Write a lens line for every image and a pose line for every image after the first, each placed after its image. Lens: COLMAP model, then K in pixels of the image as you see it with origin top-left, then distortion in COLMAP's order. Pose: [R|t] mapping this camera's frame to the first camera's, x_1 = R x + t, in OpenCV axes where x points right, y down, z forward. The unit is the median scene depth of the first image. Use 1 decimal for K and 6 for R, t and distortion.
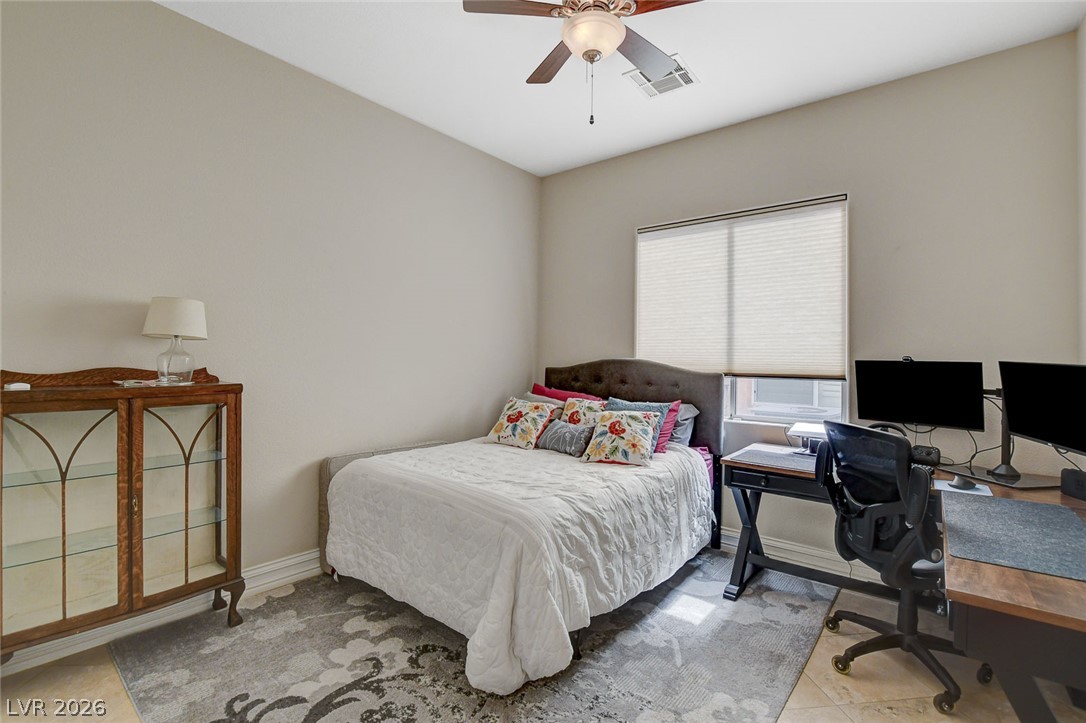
lens RADIAL K [[477.1, 0, 546.3], [0, 477.1, 362.7], [0, 0, 1]] dist [-0.020743, 0.000837]
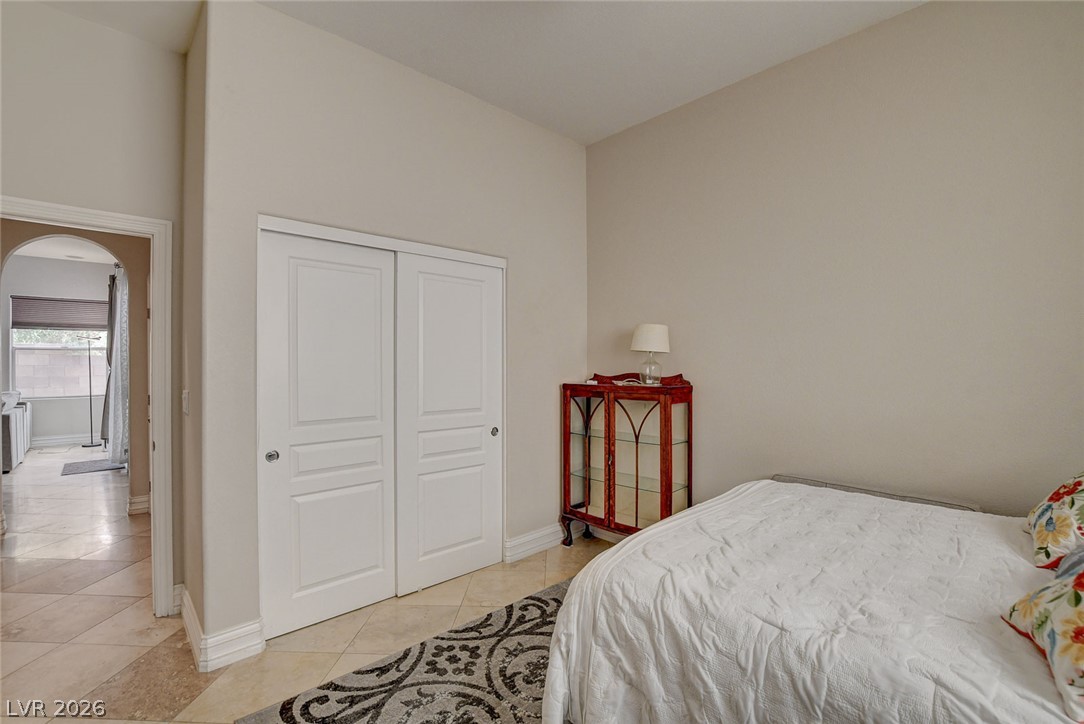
lens RADIAL K [[485.1, 0, 546.1], [0, 485.1, 369.3], [0, 0, 1]] dist [-0.038394, 0.006469]
pose [[-0.138128, -0.005964, -0.990396, 0.742152], [-0.006268, 0.999967, -0.005147, 0.007899], [0.990395, 0.005497, -0.138161, 0.982540]]
